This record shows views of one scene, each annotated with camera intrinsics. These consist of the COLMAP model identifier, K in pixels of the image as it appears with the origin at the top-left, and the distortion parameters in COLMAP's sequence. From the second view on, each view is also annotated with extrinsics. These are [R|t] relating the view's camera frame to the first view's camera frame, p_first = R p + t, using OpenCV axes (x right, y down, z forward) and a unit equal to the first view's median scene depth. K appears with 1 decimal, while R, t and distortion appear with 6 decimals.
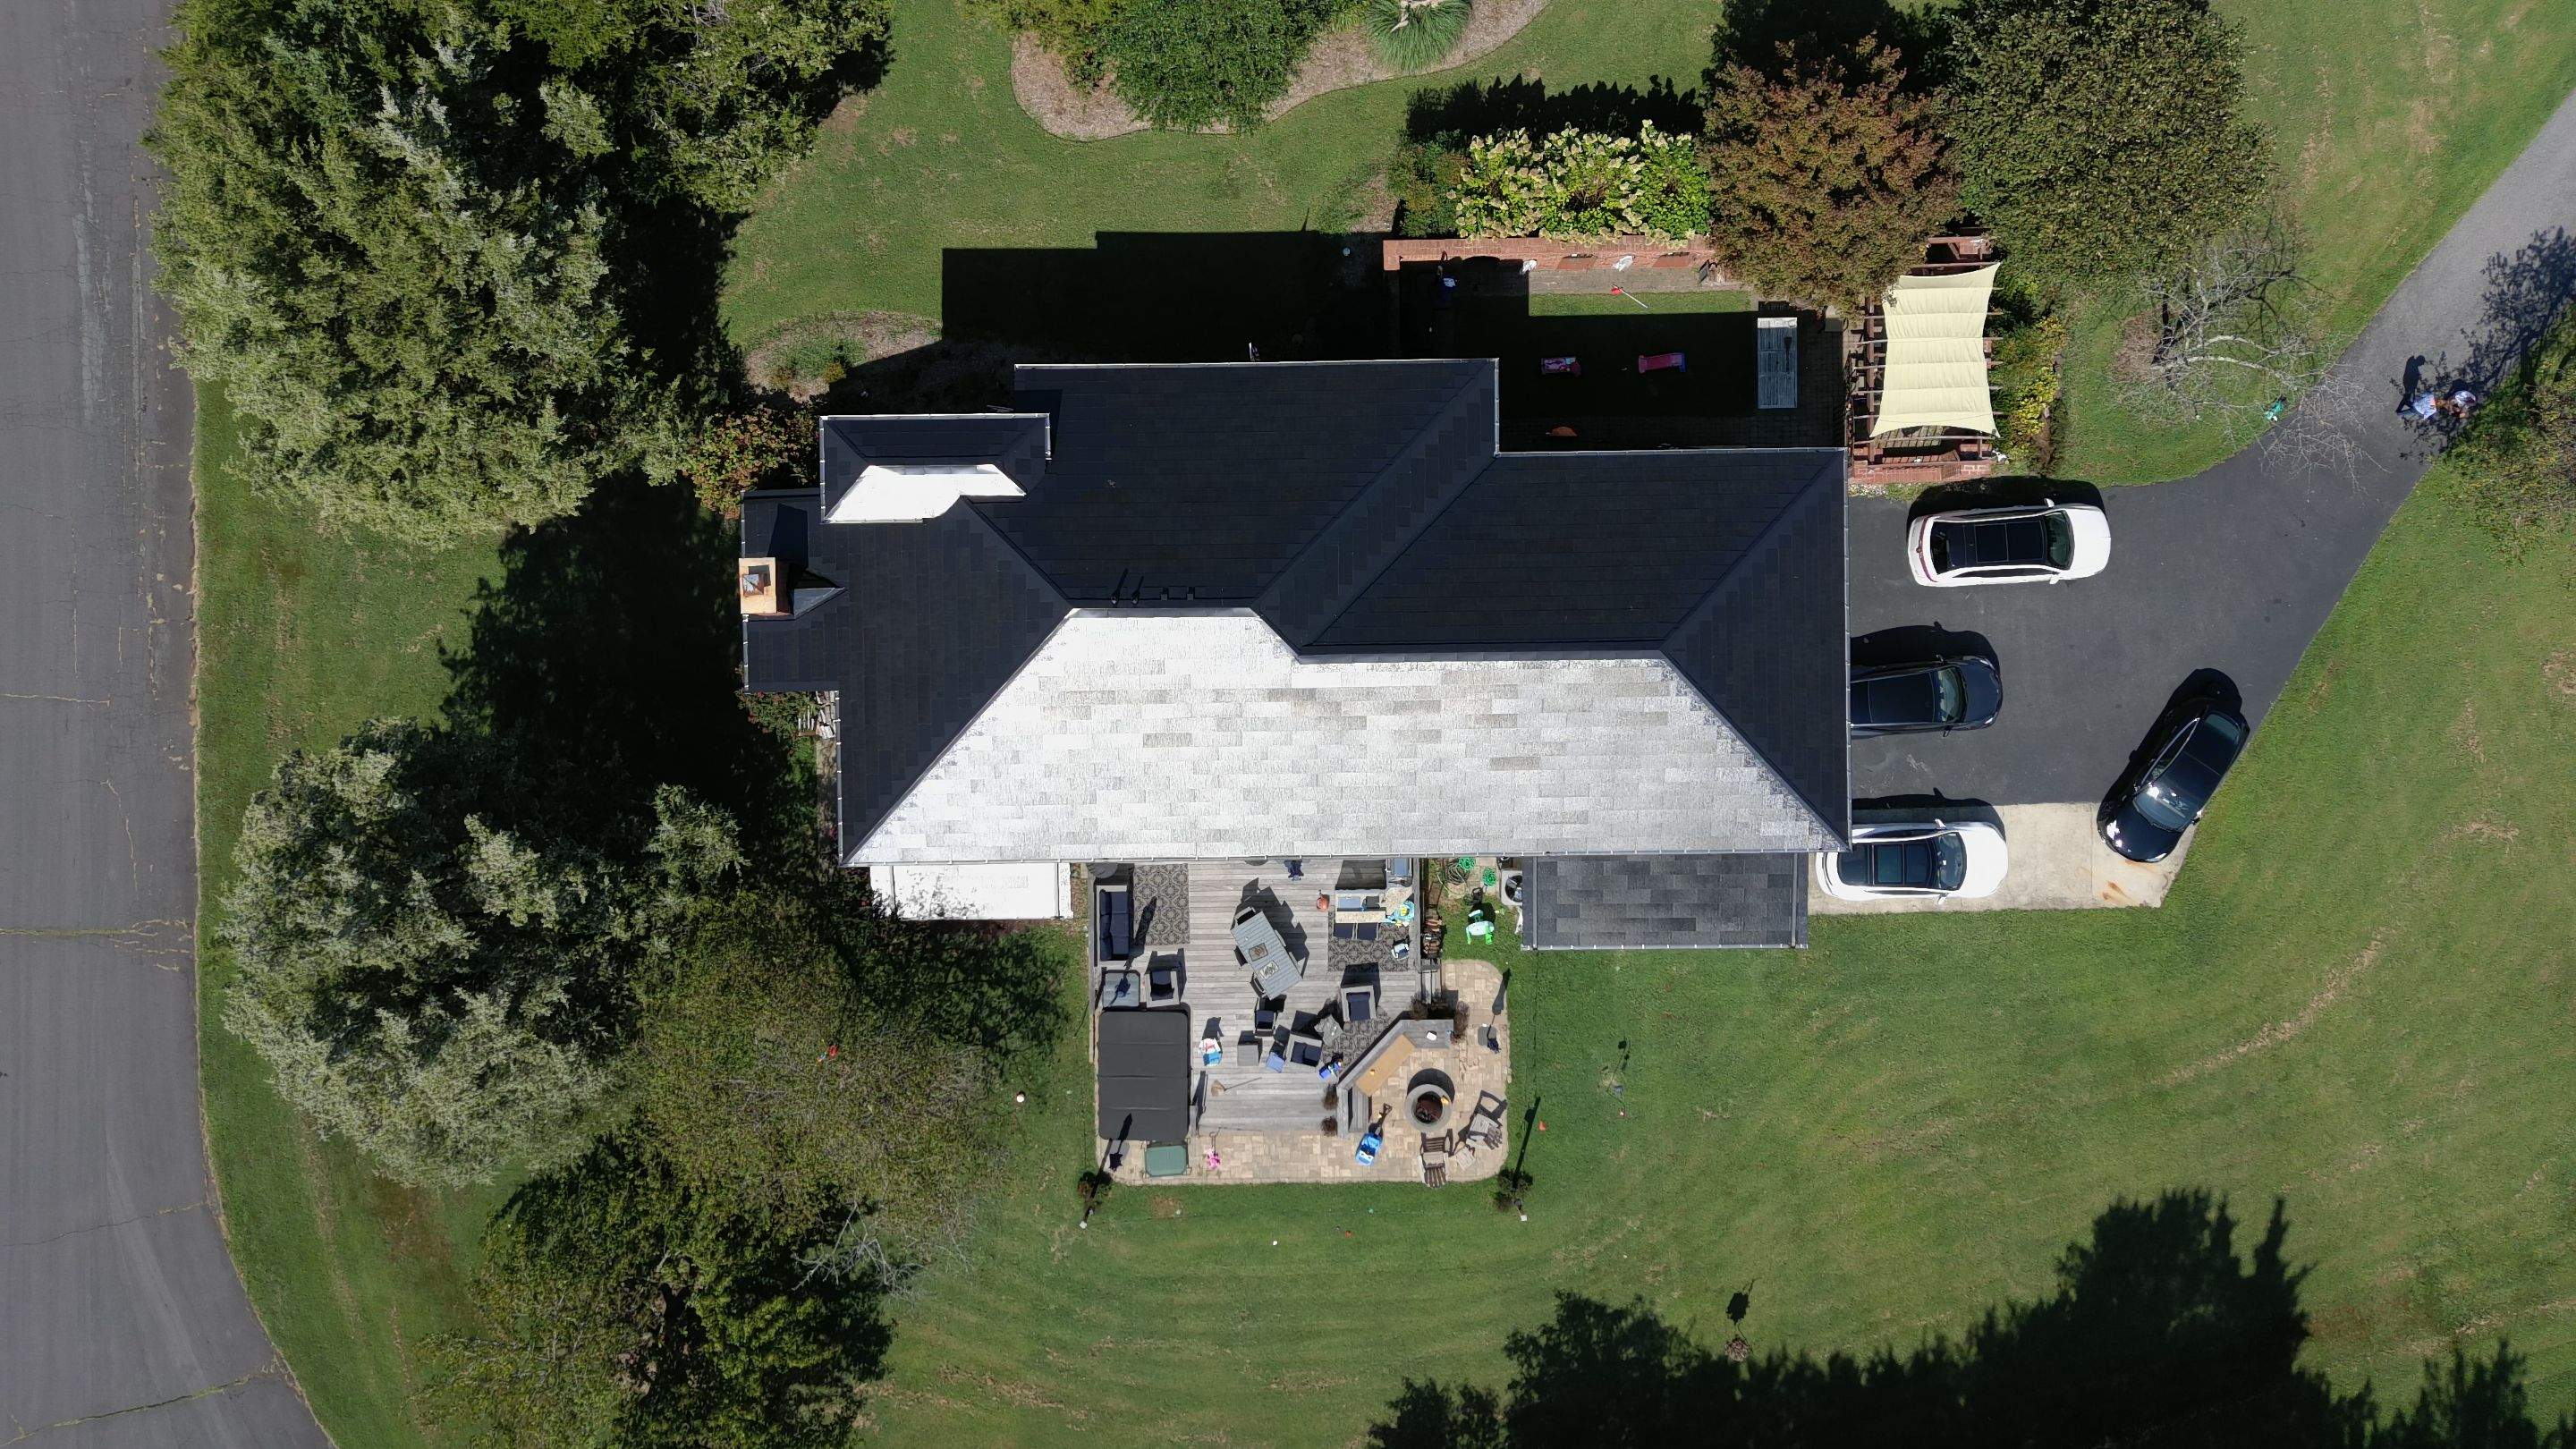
lens RADIAL K [[1883.0, 0, 1297.0], [0, 1883.0, 685.5], [0, 0, 1]] dist [0.132379, 0.001034]
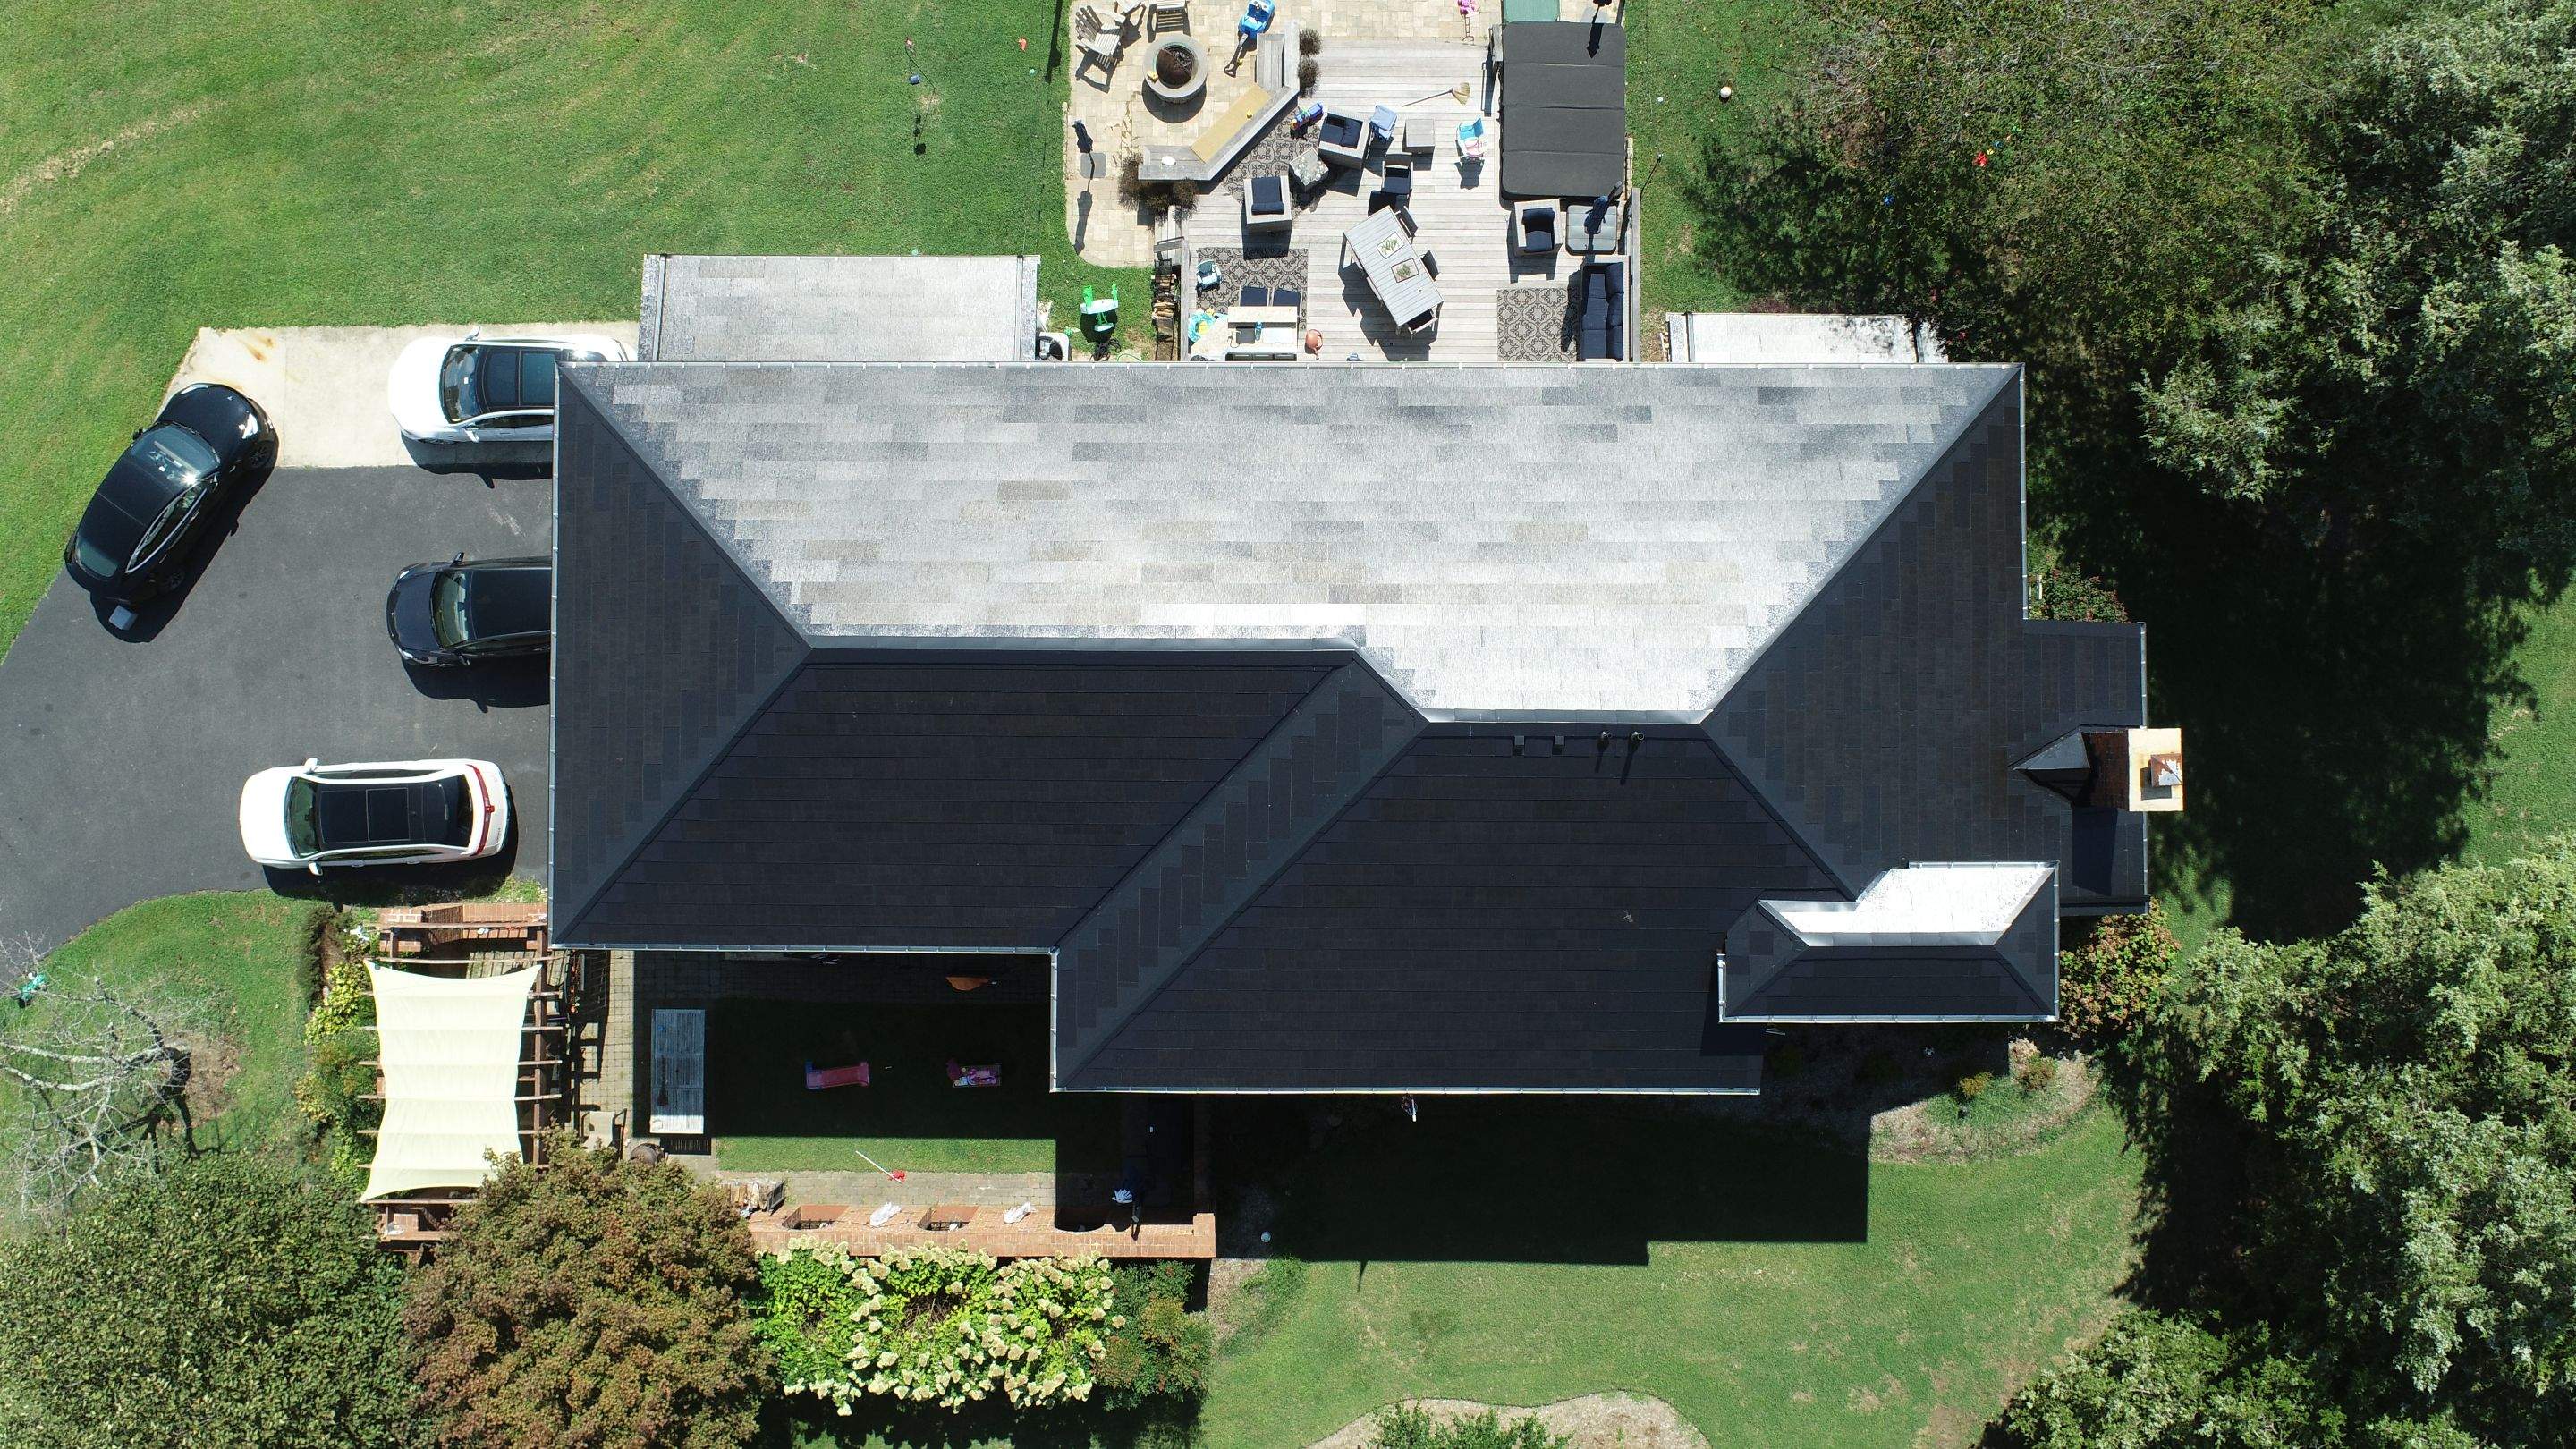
lens RADIAL K [[1778.0, 0, 1288.0], [0, 1778.0, 724.5], [0, 0, 1]] dist [0.000440, -0.000069]
pose [[-0.999815, -0.015756, 0.010987, 0.014317], [0.015990, -0.999641, 0.021495, -0.048647], [0.010645, 0.021667, 0.999709, 0.326841]]
